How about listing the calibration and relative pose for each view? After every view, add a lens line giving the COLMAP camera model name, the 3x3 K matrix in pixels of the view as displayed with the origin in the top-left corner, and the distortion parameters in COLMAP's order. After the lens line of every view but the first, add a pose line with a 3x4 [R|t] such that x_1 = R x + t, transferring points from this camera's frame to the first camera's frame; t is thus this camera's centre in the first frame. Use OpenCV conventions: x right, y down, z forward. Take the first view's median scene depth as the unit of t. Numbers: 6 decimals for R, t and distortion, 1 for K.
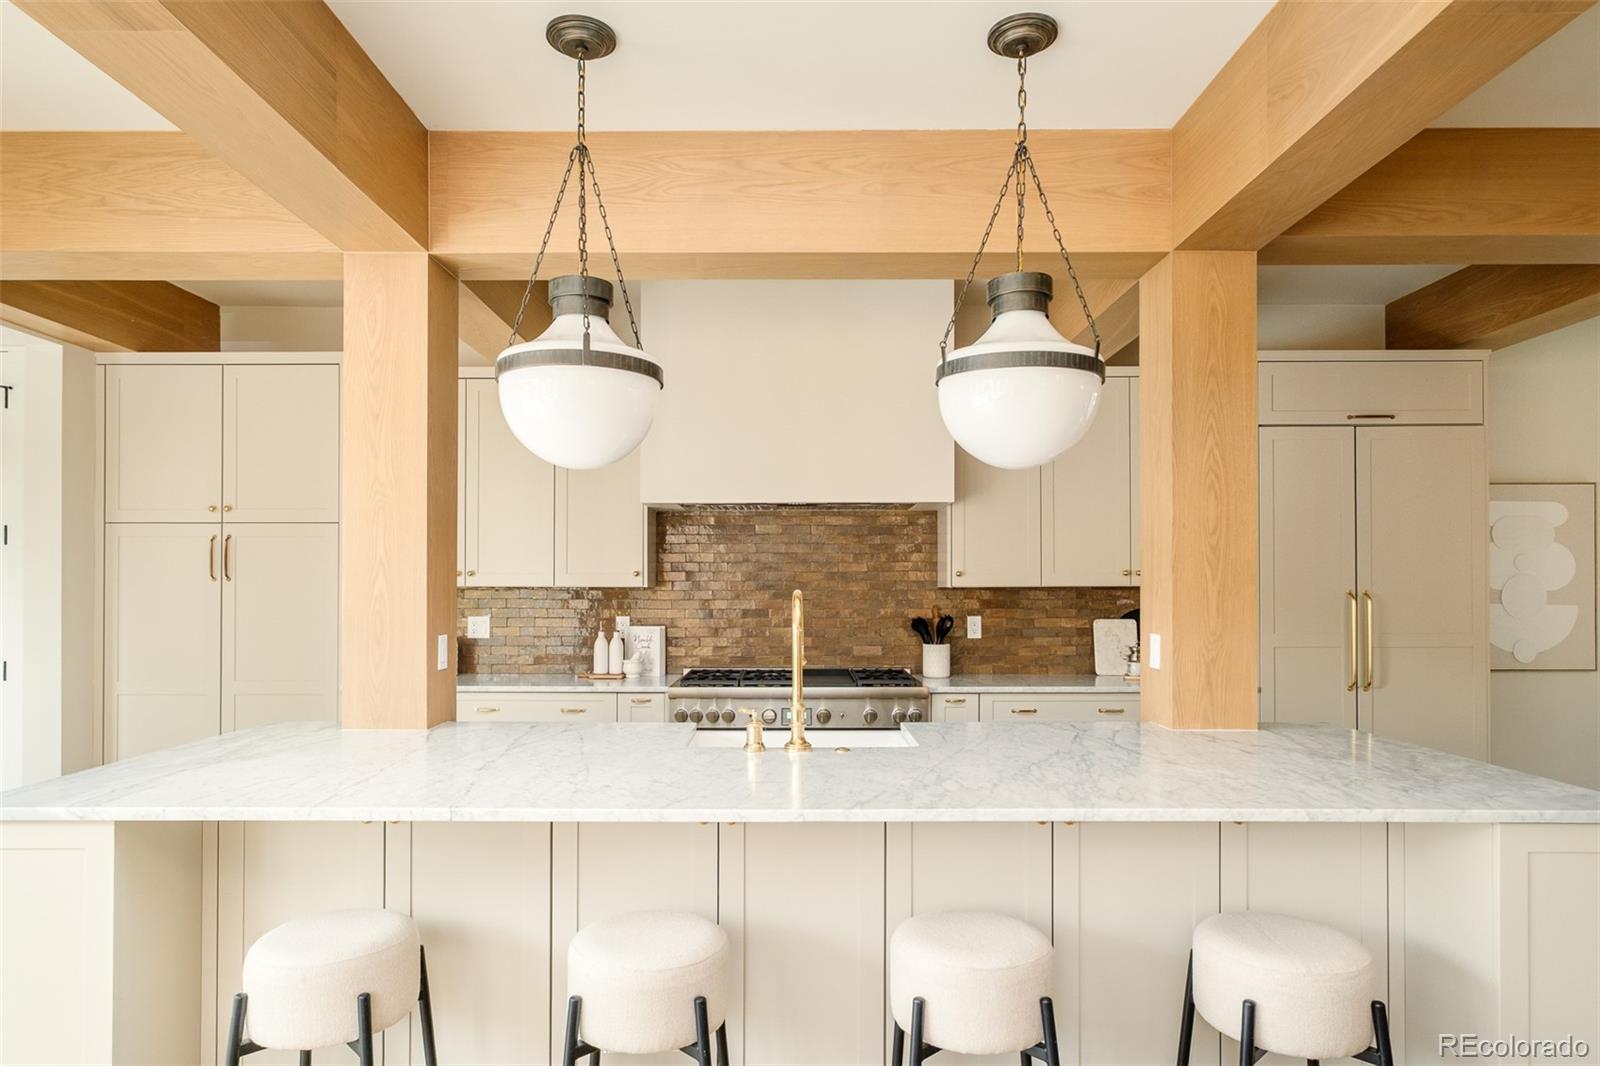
lens RADIAL K [[859.3, 0, 754.8], [0, 859.3, 571.6], [0, 0, 1]] dist [-0.019277, 0.000152]
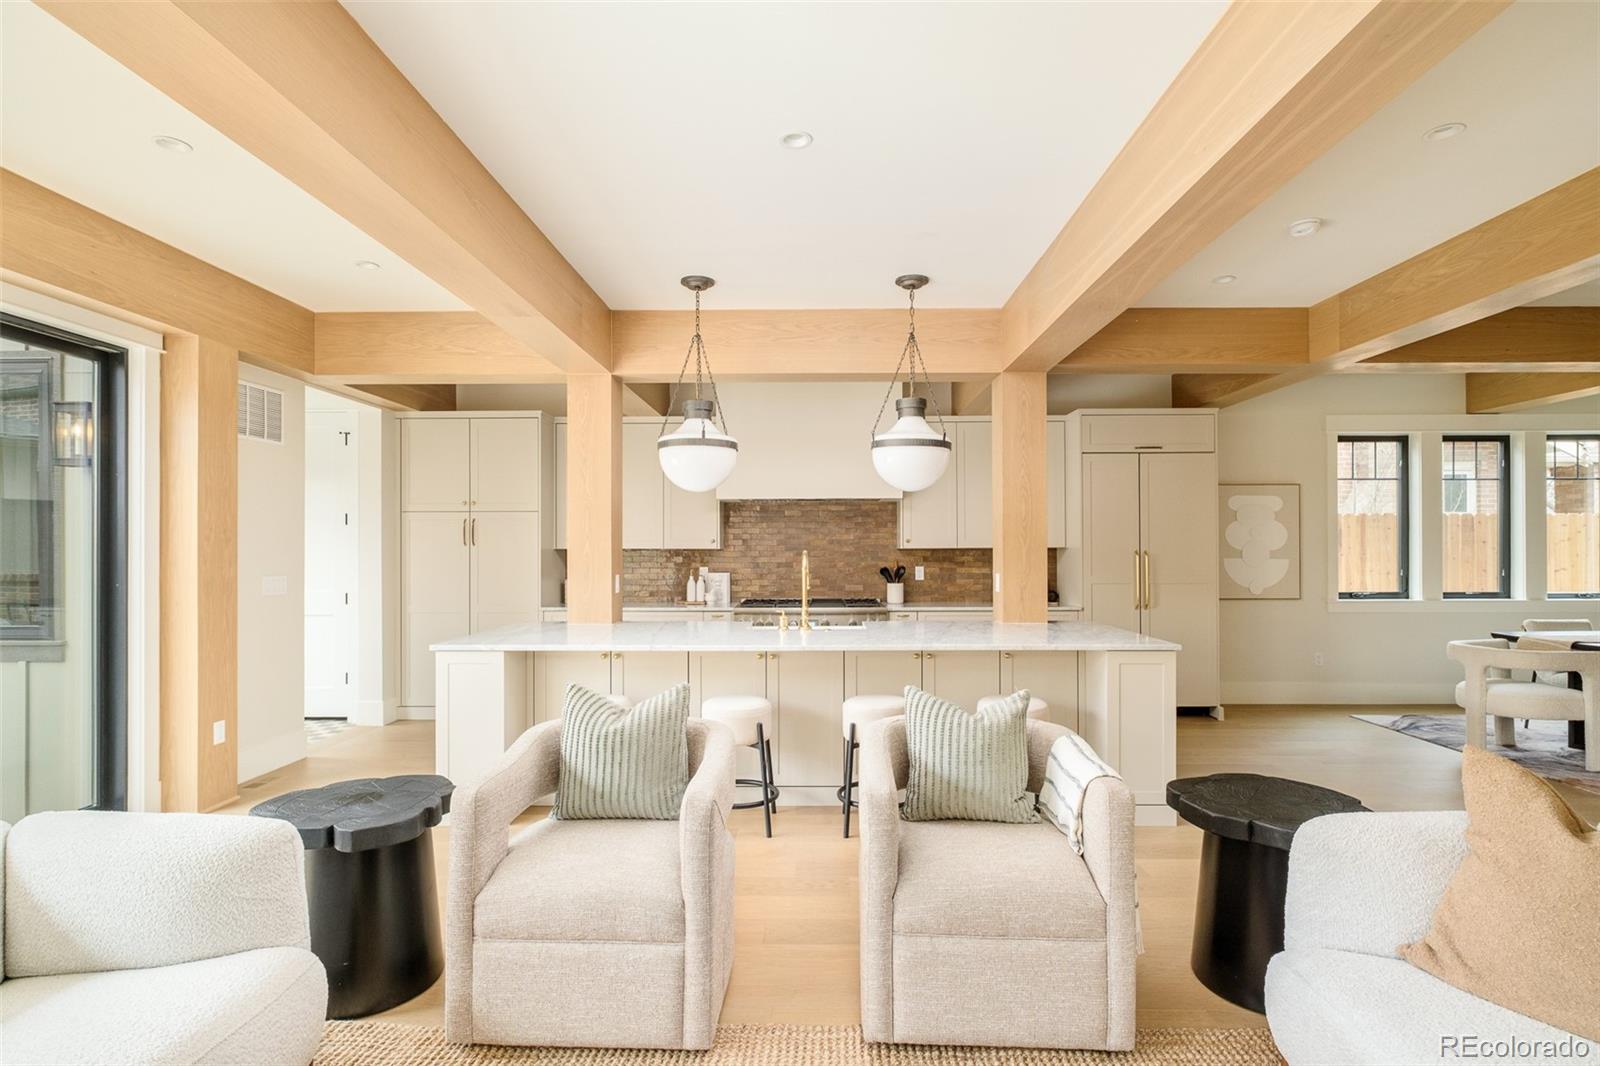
lens RADIAL K [[765.4, 0, 800.0], [0, 765.4, 533.0], [0, 0, 1]] dist [0.002092, 0.000367]
pose [[0.999883, -0.002026, 0.015162, 0.007745], [0.002055, 0.999996, -0.001916, -0.010020], [-0.015158, 0.001947, 0.999883, -0.494094]]
